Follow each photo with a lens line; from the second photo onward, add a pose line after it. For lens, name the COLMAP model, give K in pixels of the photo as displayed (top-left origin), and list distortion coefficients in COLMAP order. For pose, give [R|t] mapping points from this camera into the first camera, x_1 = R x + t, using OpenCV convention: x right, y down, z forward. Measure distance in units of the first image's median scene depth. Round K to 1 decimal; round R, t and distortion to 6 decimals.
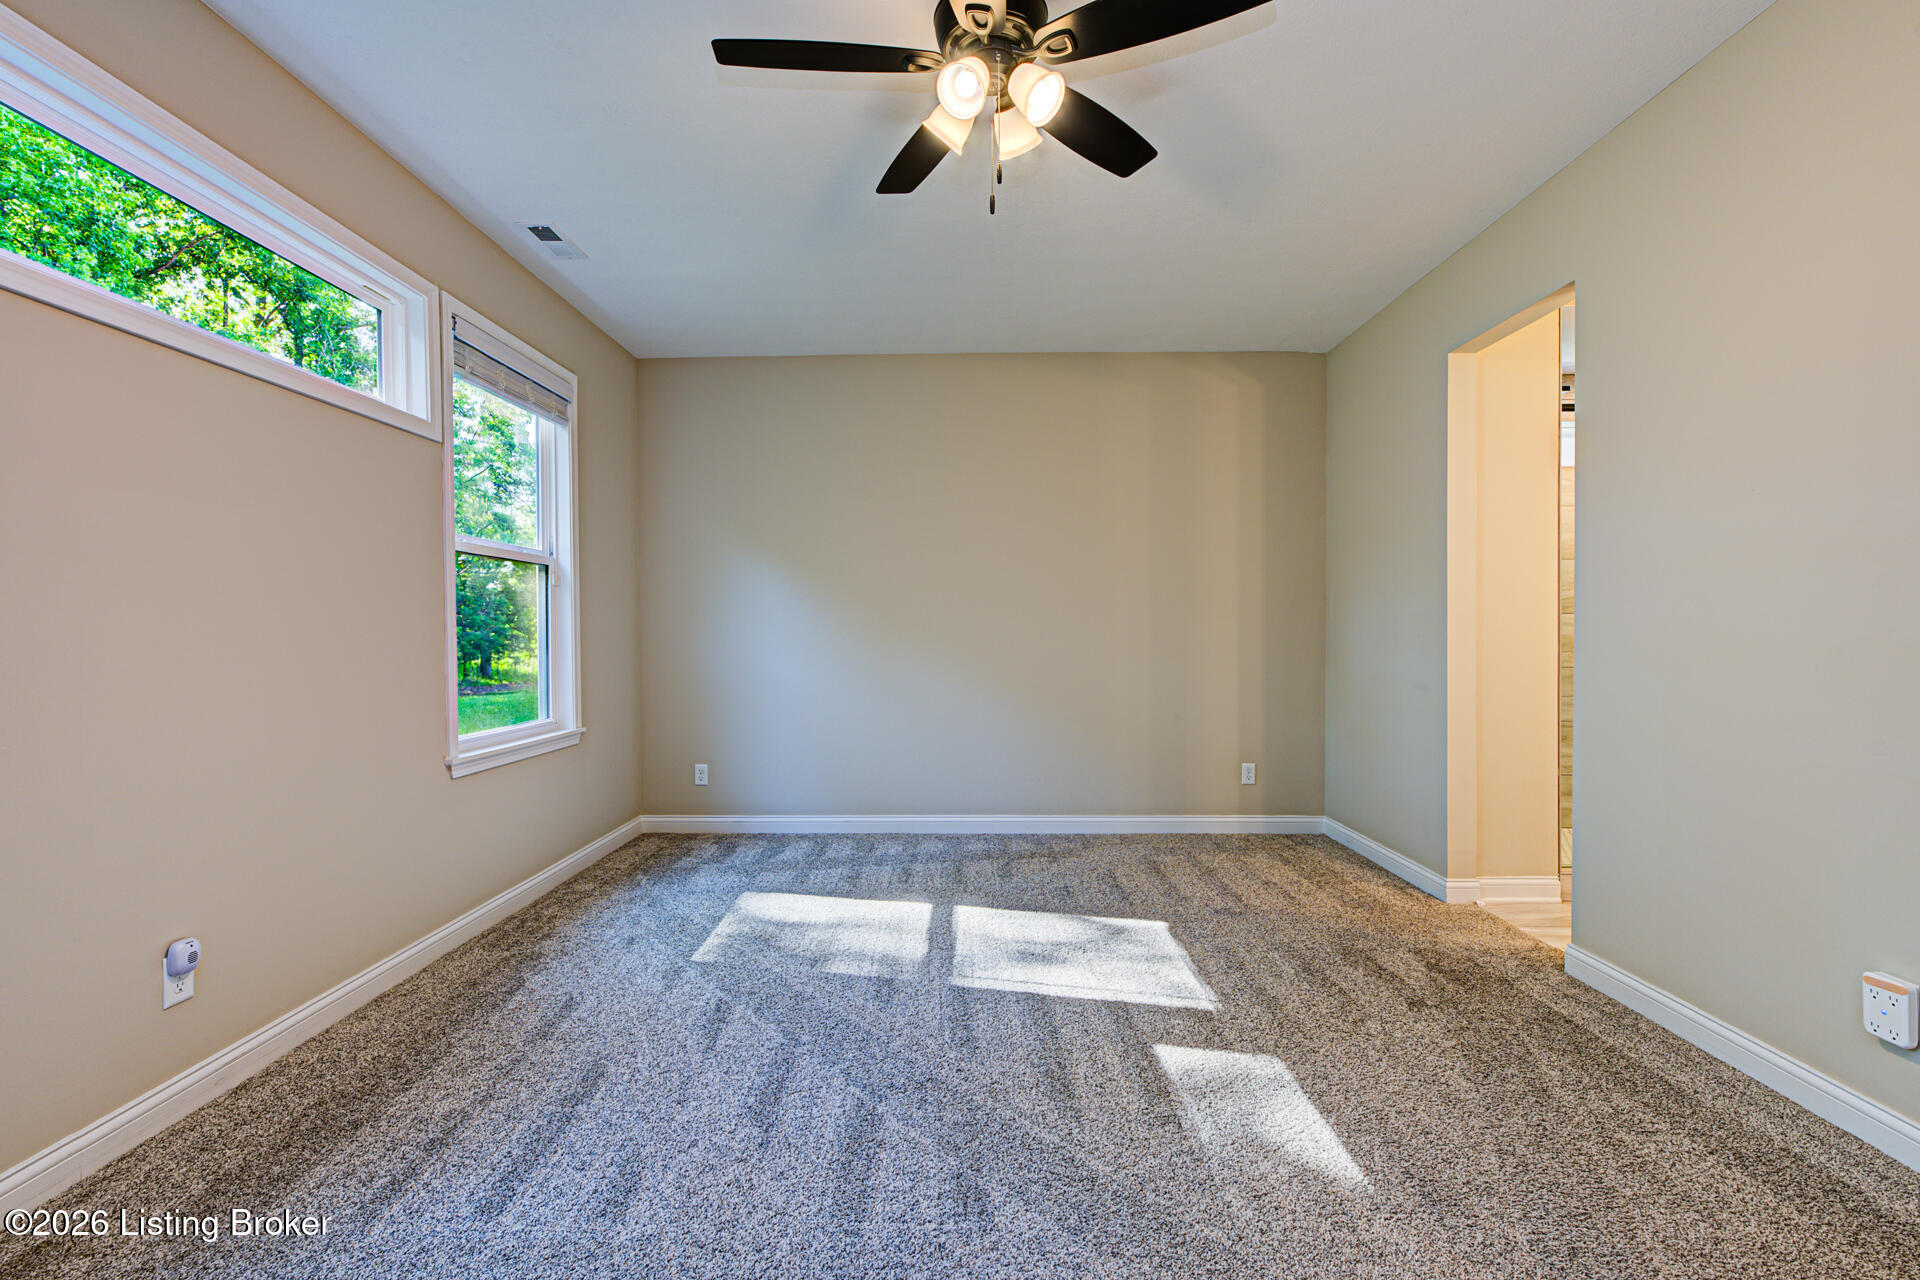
lens RADIAL K [[816.0, 0, 956.8], [0, 816.0, 640.1], [0, 0, 1]] dist [-0.002071, 0.001316]
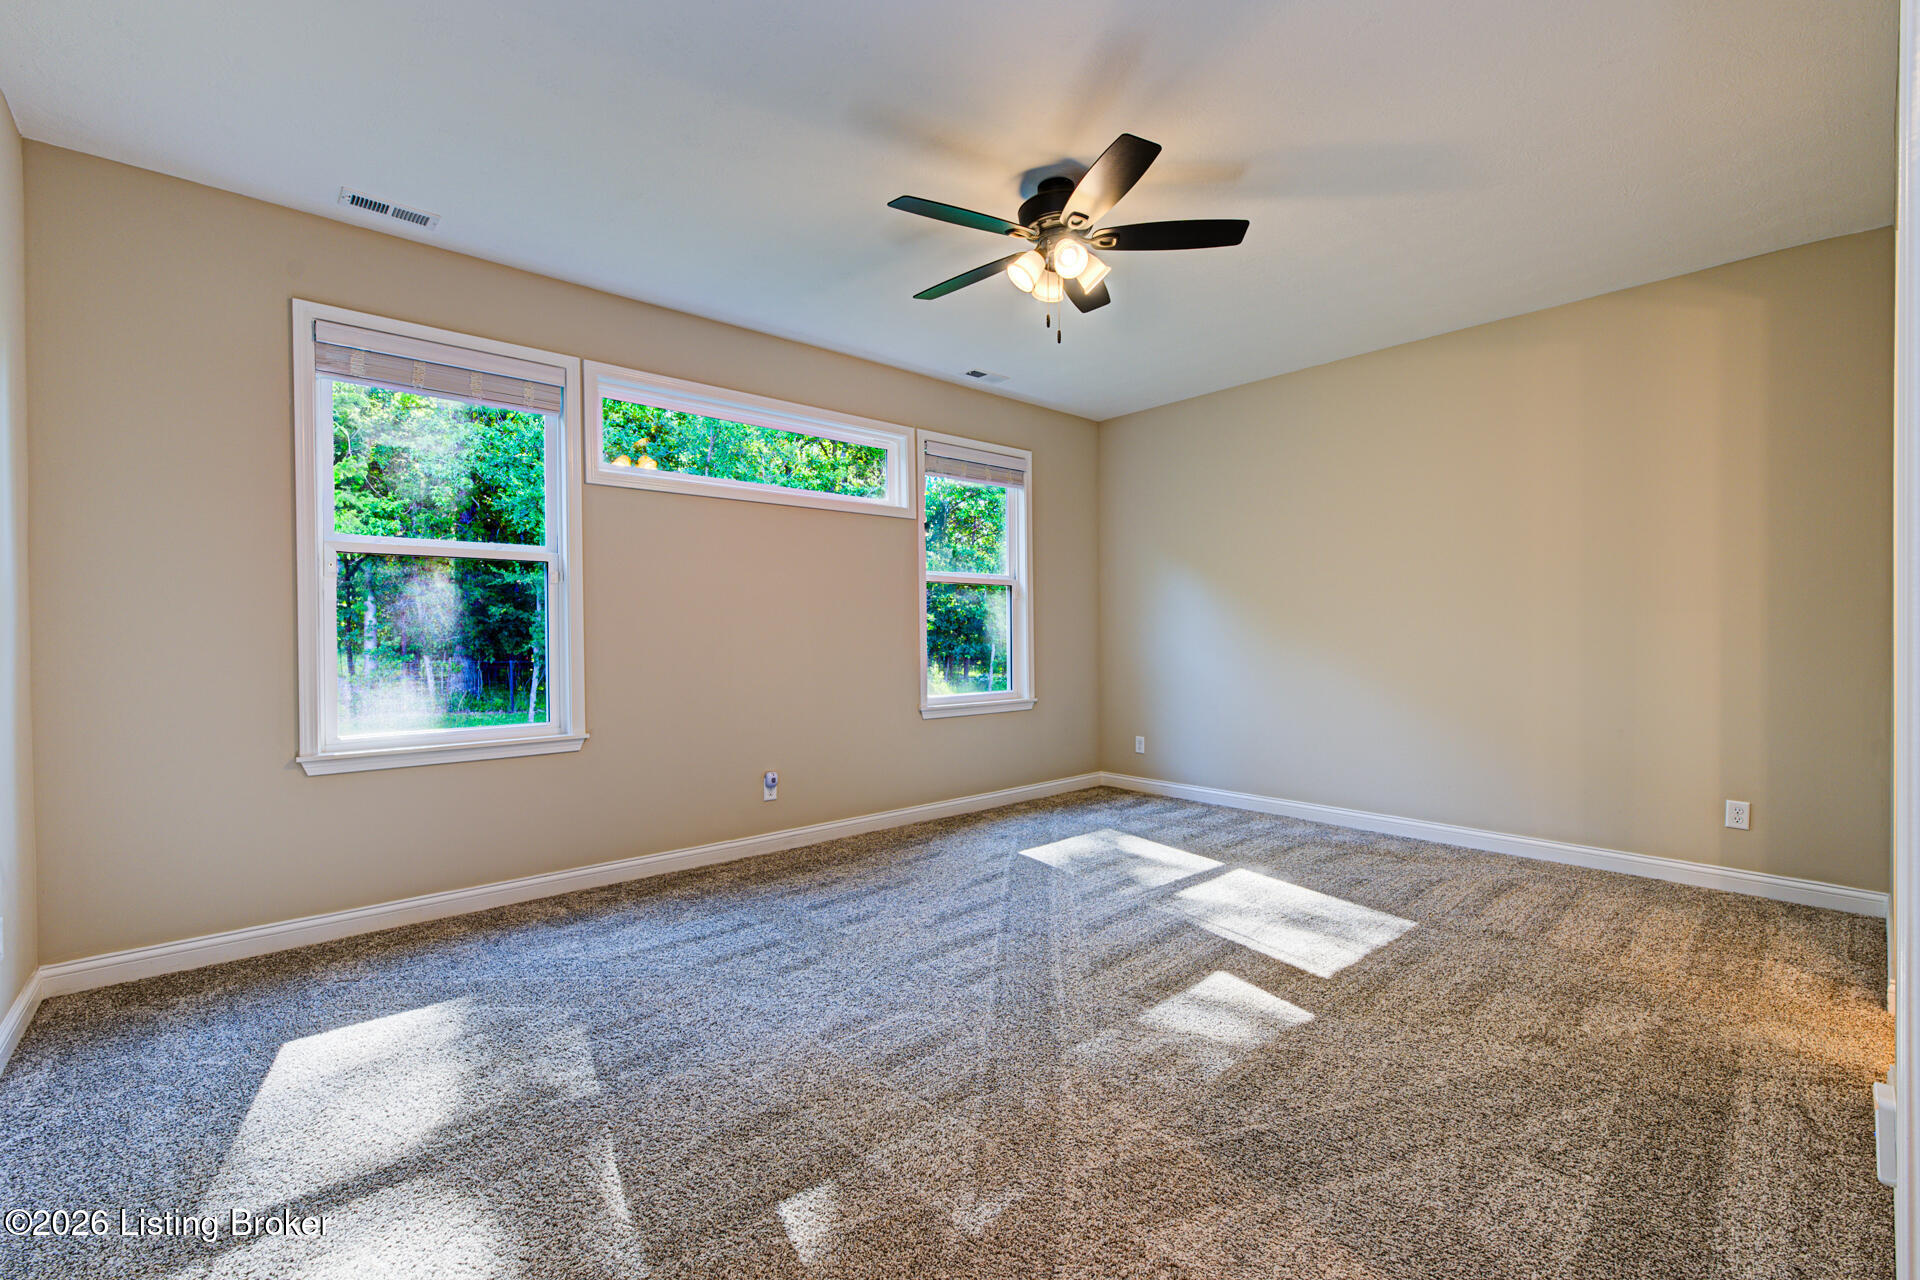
lens RADIAL K [[816.0, 0, 969.2], [0, 816.0, 643.6], [0, 0, 1]] dist [-0.002071, 0.001316]
pose [[0.682383, 0.008599, -0.730944, 0.651496], [-0.004289, 0.999961, 0.007759, 0.001428], [0.730982, -0.002160, 0.682393, -0.071200]]
